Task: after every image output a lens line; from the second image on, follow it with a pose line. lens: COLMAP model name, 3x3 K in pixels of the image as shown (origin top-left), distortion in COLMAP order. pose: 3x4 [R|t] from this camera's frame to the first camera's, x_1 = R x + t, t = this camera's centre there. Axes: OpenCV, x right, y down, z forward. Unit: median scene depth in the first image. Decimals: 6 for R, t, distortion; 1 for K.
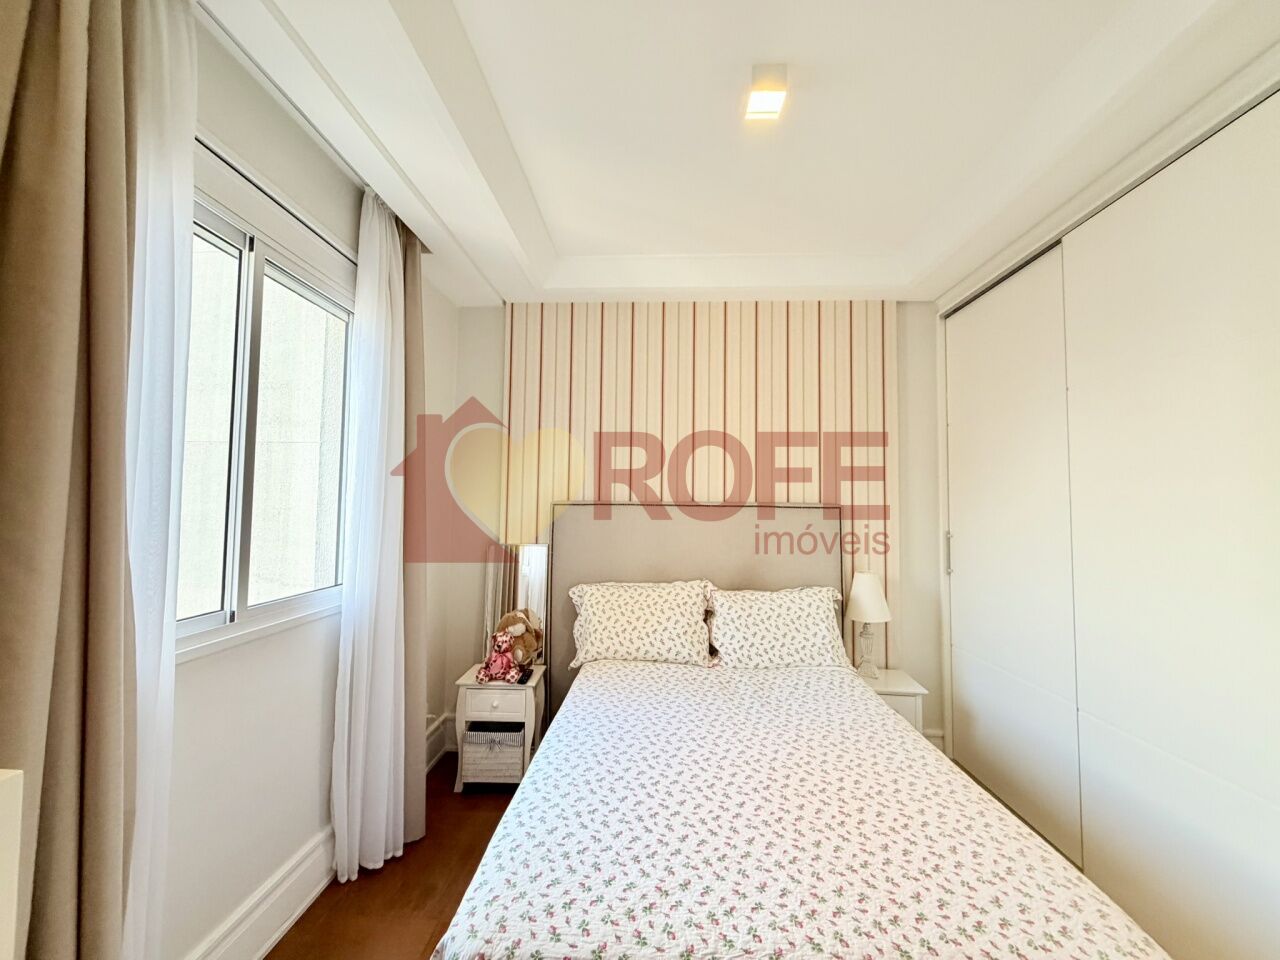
lens RADIAL K [[506.5, 0, 635.2], [0, 506.5, 480.9], [0, 0, 1]] dist [-0.009381, 0.000932]
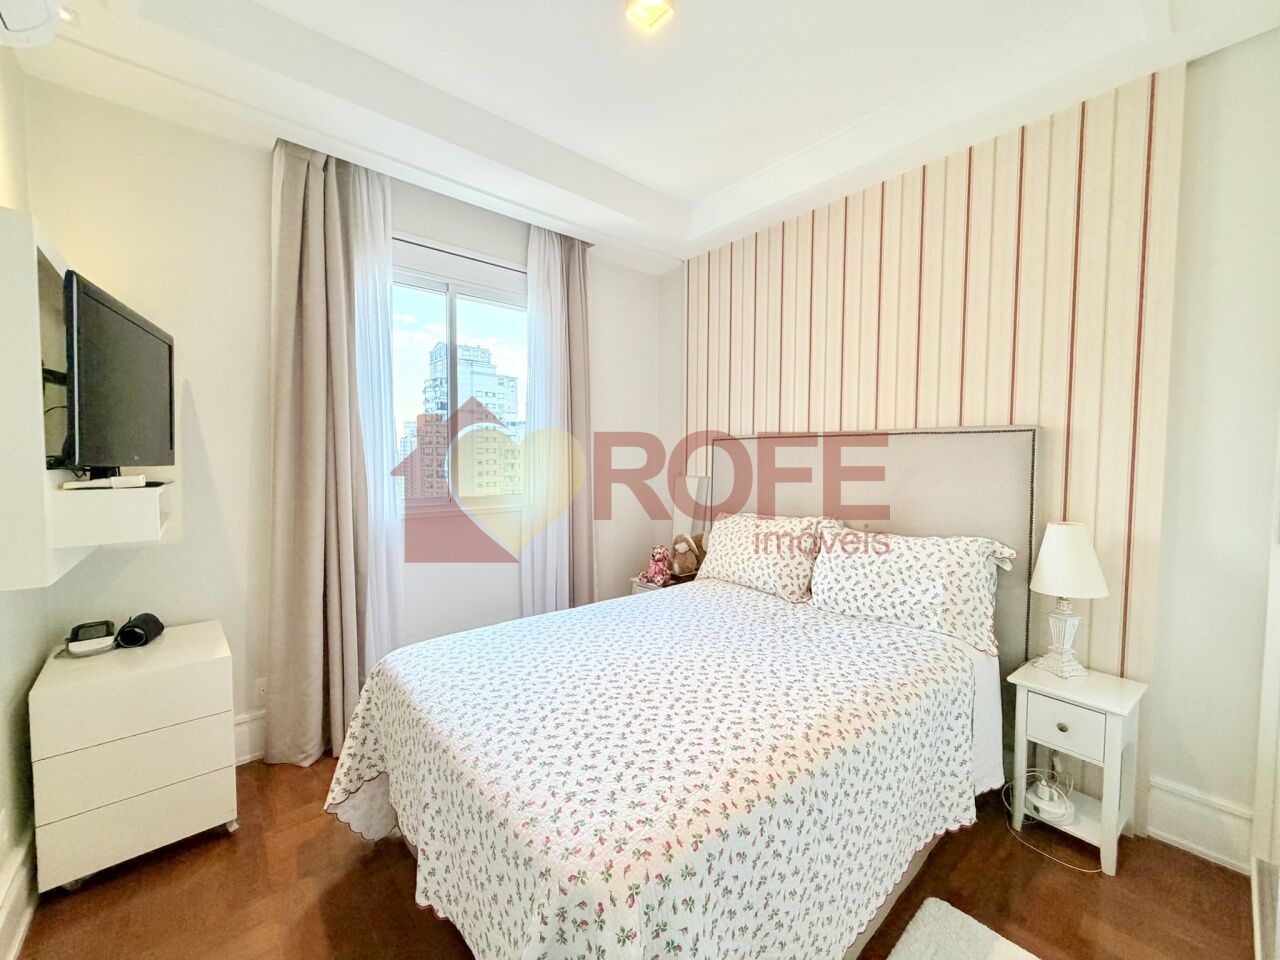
lens RADIAL K [[506.5, 0, 633.0], [0, 506.5, 484.1], [0, 0, 1]] dist [-0.009381, 0.000932]
pose [[0.687087, 0.028966, -0.725997, 0.621697], [0.042468, 0.995896, 0.079926, 0.056531], [0.725333, -0.085748, 0.683037, 0.147848]]
